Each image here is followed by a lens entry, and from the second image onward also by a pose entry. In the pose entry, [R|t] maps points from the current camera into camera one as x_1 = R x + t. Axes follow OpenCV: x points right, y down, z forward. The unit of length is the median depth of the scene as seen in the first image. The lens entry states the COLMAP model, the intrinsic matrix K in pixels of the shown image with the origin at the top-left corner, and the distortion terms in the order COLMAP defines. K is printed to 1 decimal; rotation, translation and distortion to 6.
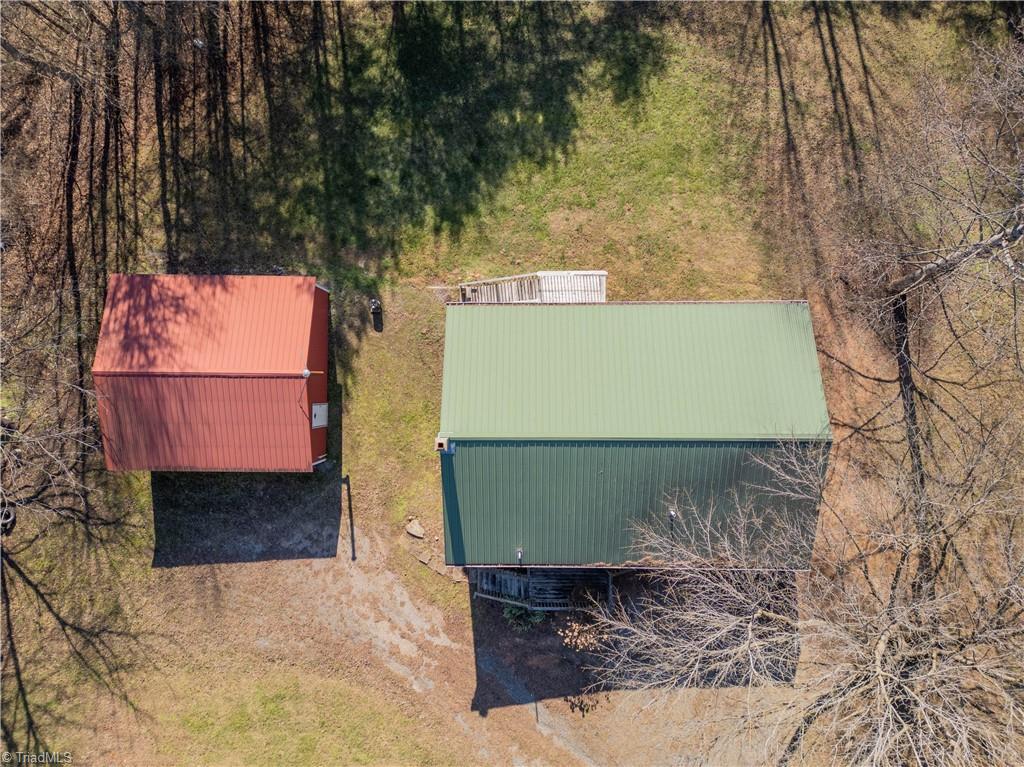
lens RADIAL K [[713.6, 0, 512.0], [0, 713.6, 383.5], [0, 0, 1]] dist [0.045808, -0.044914]
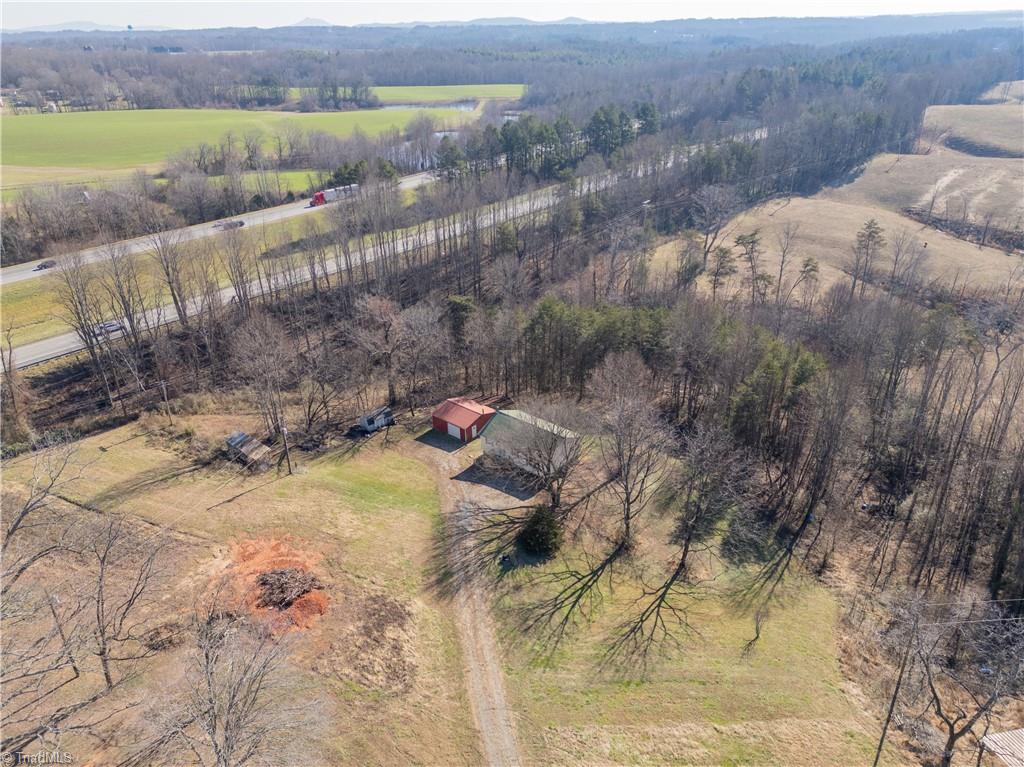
lens RADIAL K [[713.6, 0, 512.0], [0, 713.6, 383.5], [0, 0, 1]] dist [0.045808, -0.044914]
pose [[0.761215, 0.290639, -0.579725, 1.944035], [-0.648296, 0.363436, -0.669049, 2.279681], [0.016241, 0.885123, 0.465073, -0.971182]]
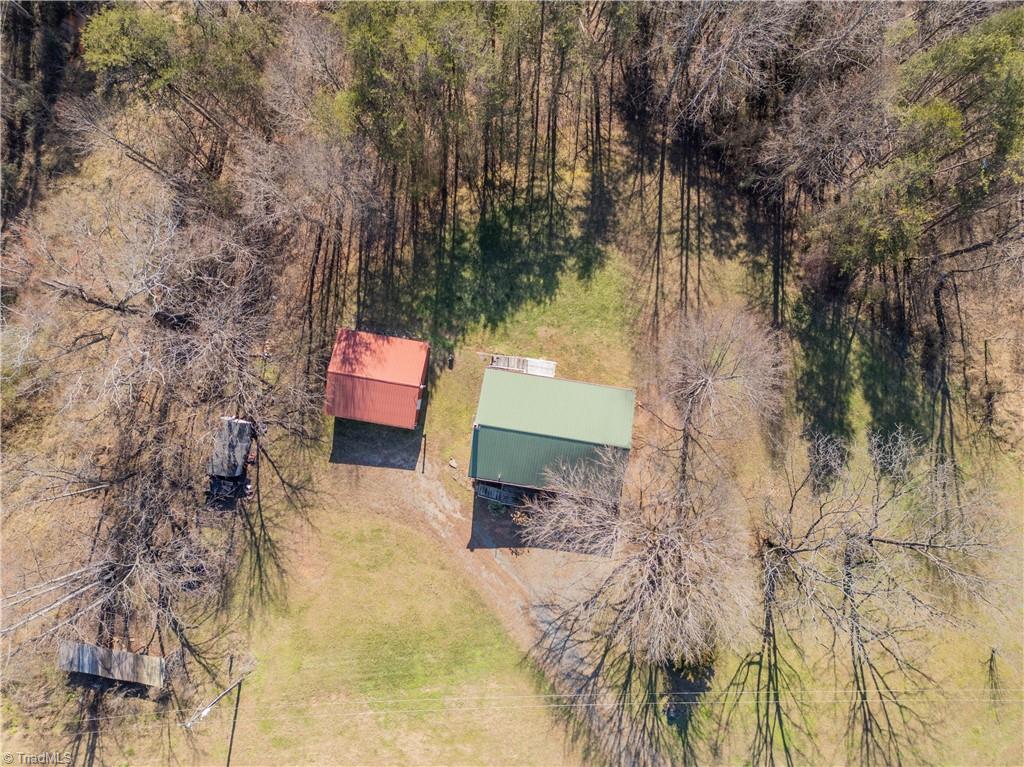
lens RADIAL K [[713.6, 0, 512.0], [0, 713.6, 383.5], [0, 0, 1]] dist [0.045808, -0.044914]
pose [[0.987589, 0.156670, -0.011093, 0.023901], [-0.156684, 0.987649, -0.000351, -0.058826], [0.010901, 0.002084, 0.999938, -1.104165]]
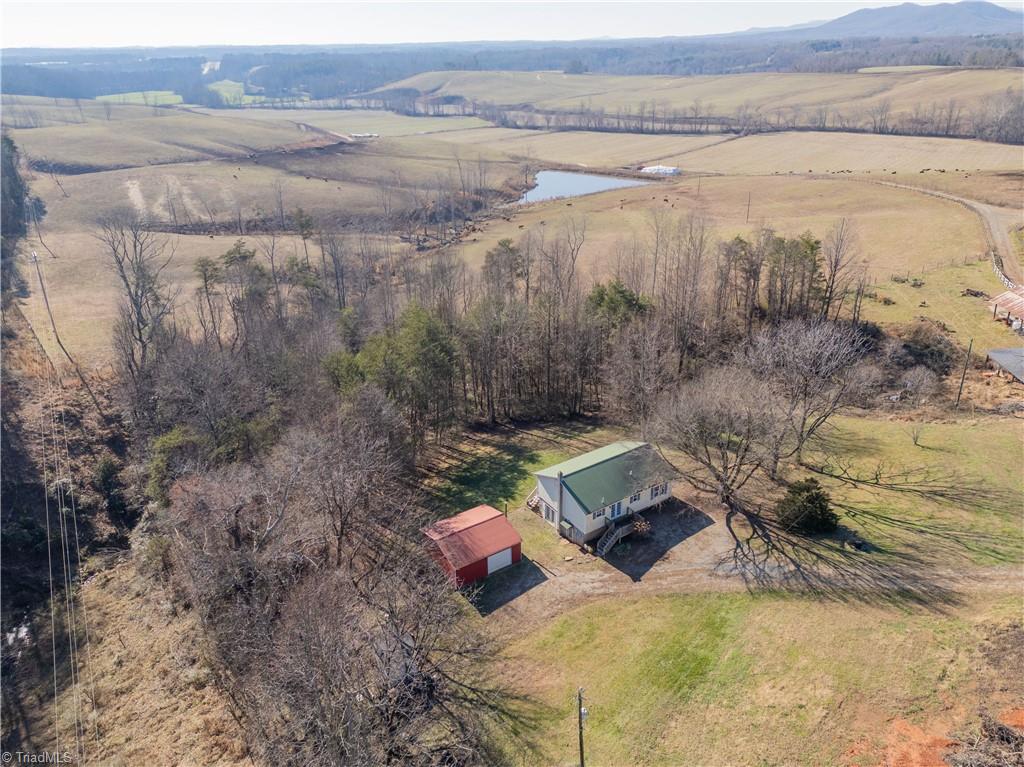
lens RADIAL K [[713.6, 0, 512.0], [0, 713.6, 383.5], [0, 0, 1]] dist [0.045808, -0.044914]
pose [[0.833909, -0.233784, 0.499941, -1.323941], [0.551890, 0.359243, -0.752570, 1.653416], [-0.003661, 0.903488, 0.428599, -0.556244]]
